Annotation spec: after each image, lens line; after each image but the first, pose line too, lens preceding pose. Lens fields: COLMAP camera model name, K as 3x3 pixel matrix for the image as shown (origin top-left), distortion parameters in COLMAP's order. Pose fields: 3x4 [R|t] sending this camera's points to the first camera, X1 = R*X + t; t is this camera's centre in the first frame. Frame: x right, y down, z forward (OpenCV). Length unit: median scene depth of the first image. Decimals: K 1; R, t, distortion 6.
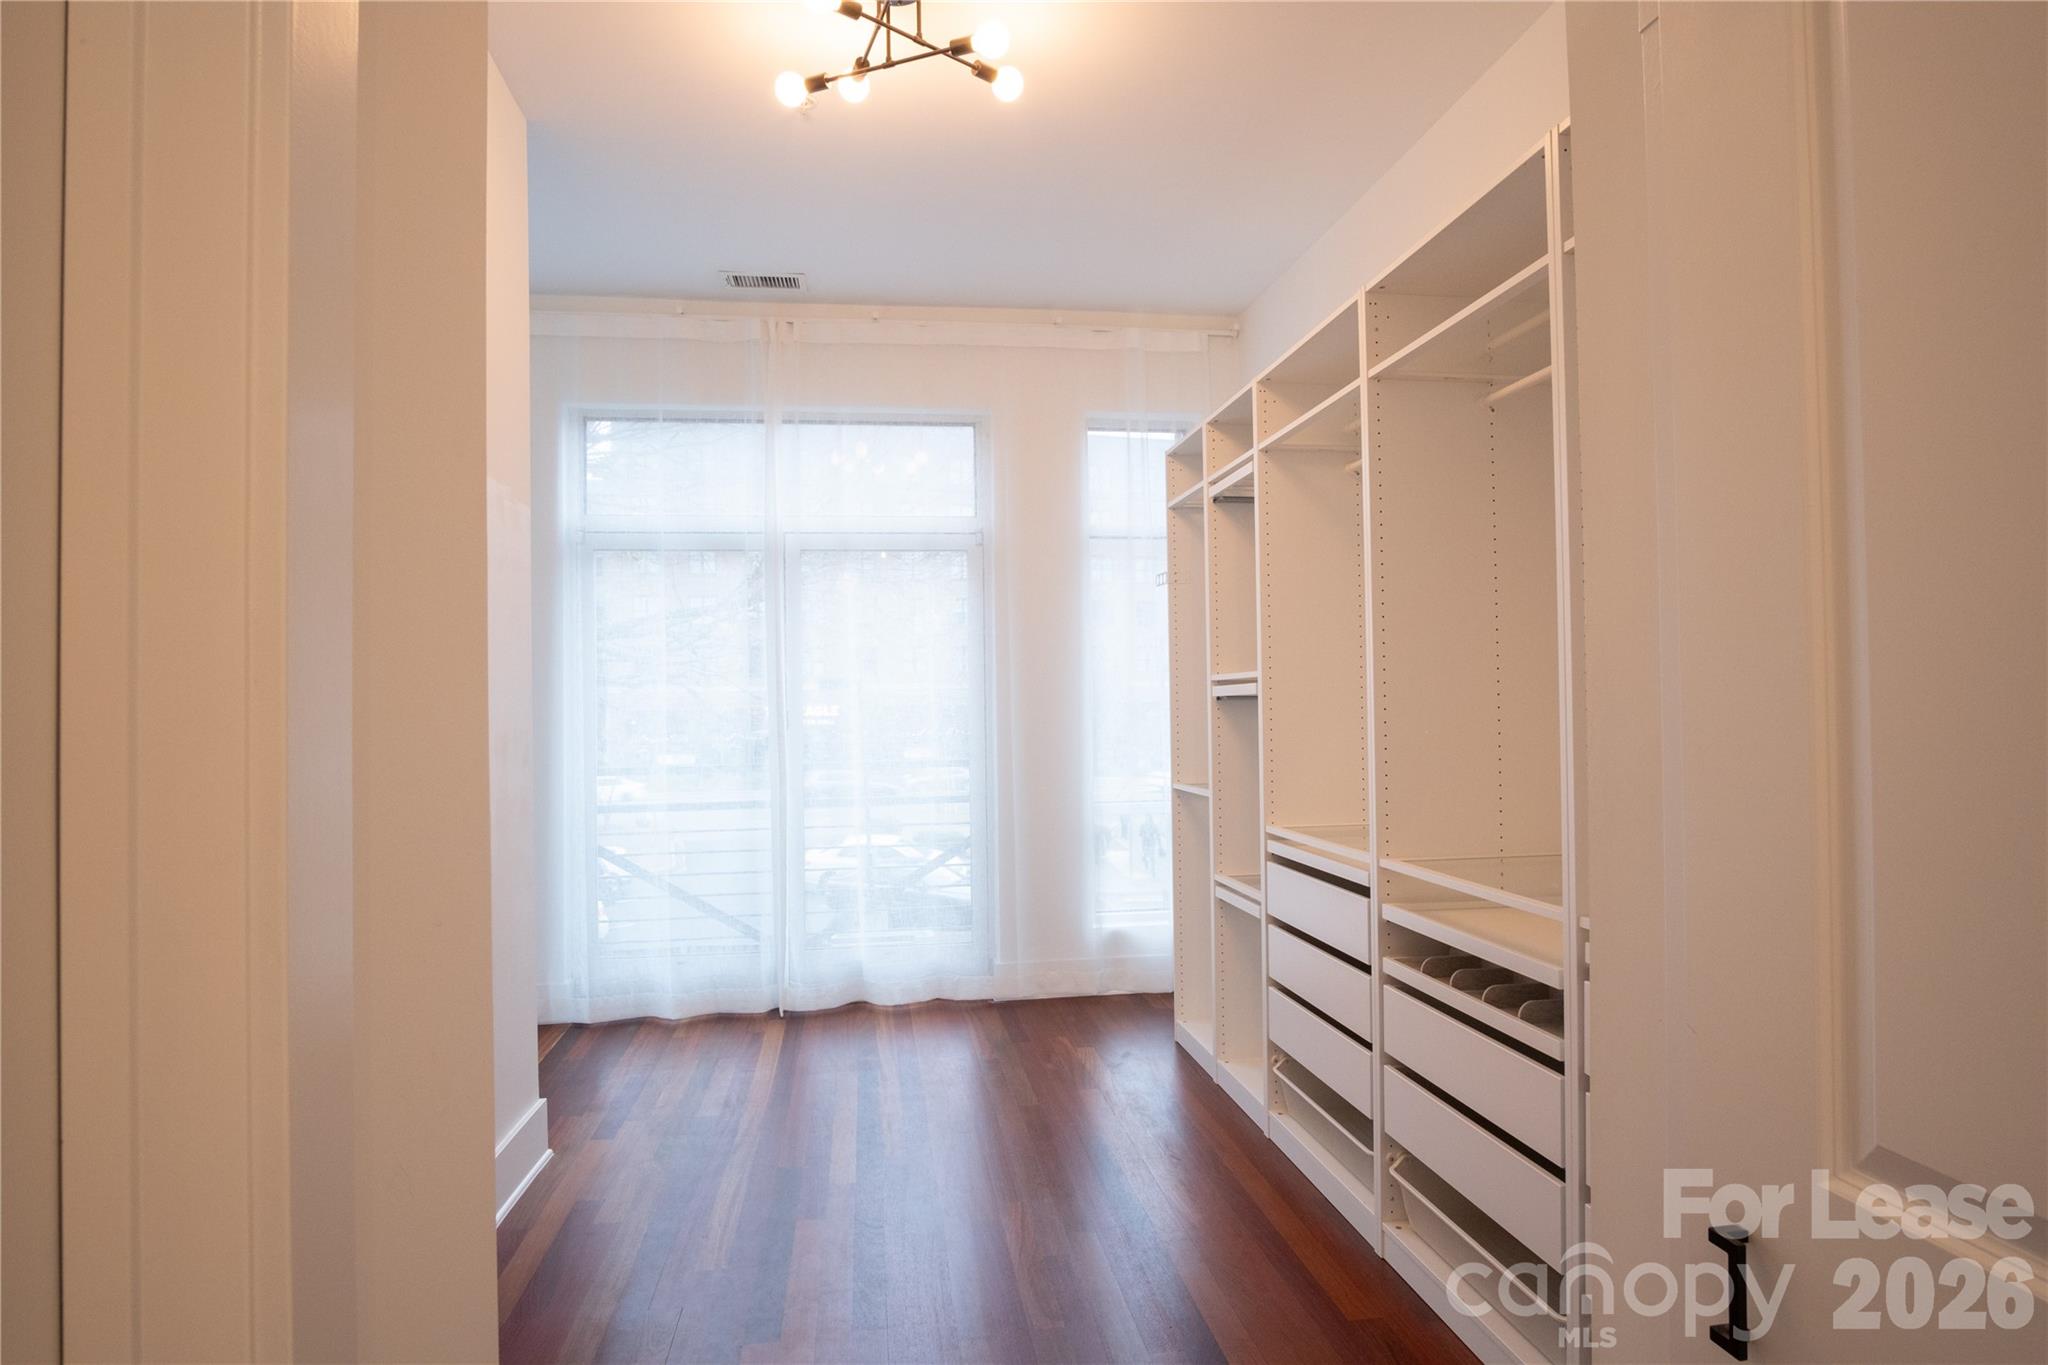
lens RADIAL K [[1077.9, 0, 1019.9], [0, 1077.9, 684.1], [0, 0, 1]] dist [-0.032760, 0.001545]
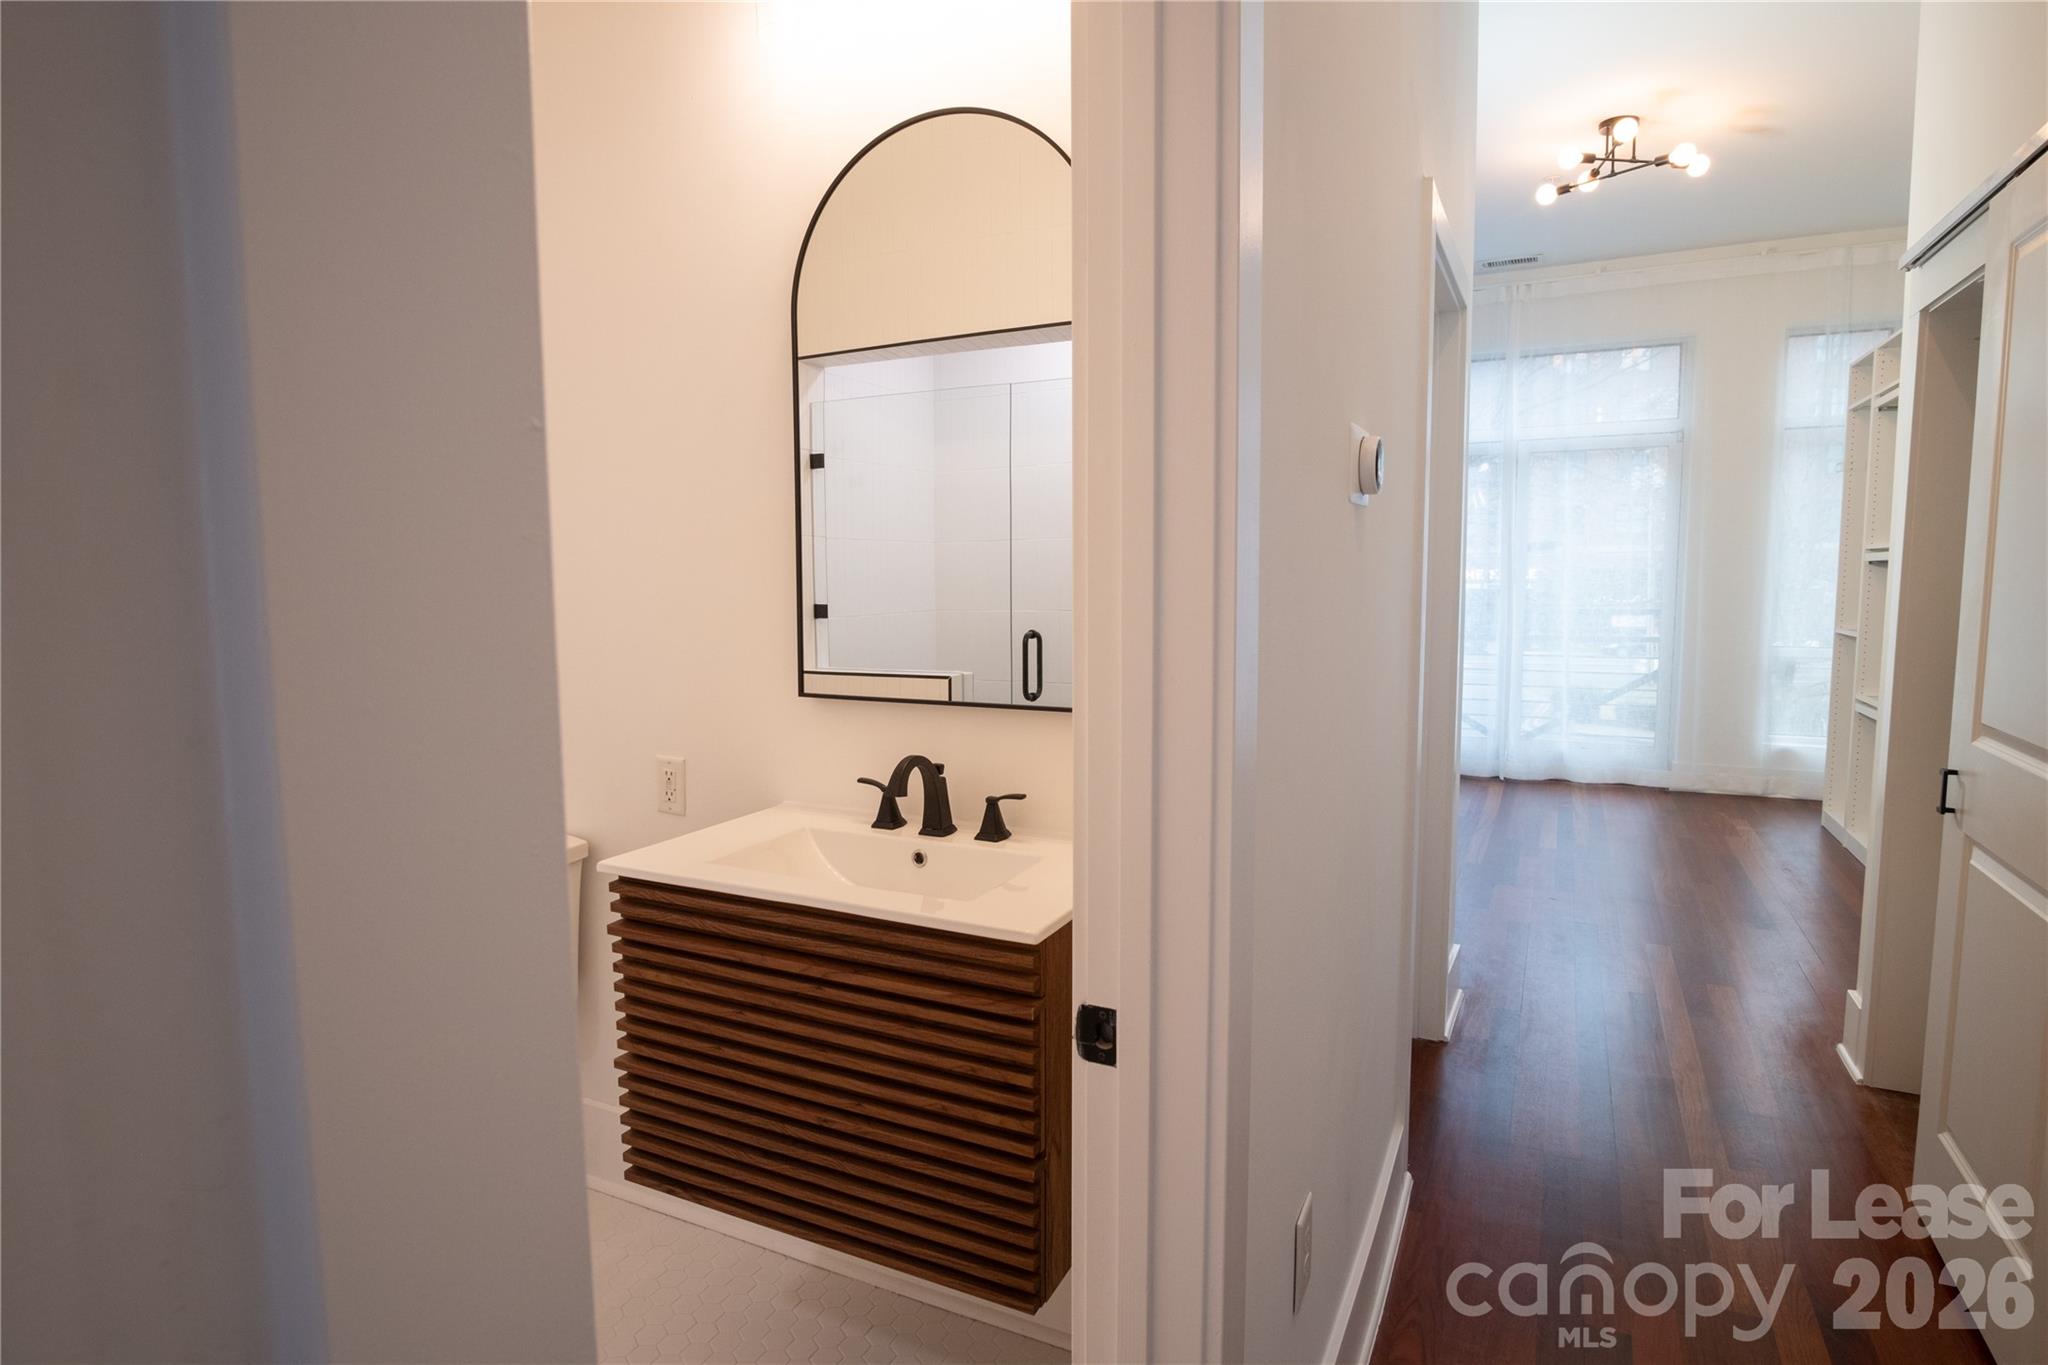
lens RADIAL K [[1077.9, 0, 1009.6], [0, 1077.9, 680.9], [0, 0, 1]] dist [-0.032760, 0.001545]
pose [[0.812897, 0.064559, -0.578818, 0.070555], [0.007814, 0.992539, 0.121678, -0.006769], [0.582355, -0.103434, 0.806327, -0.568123]]
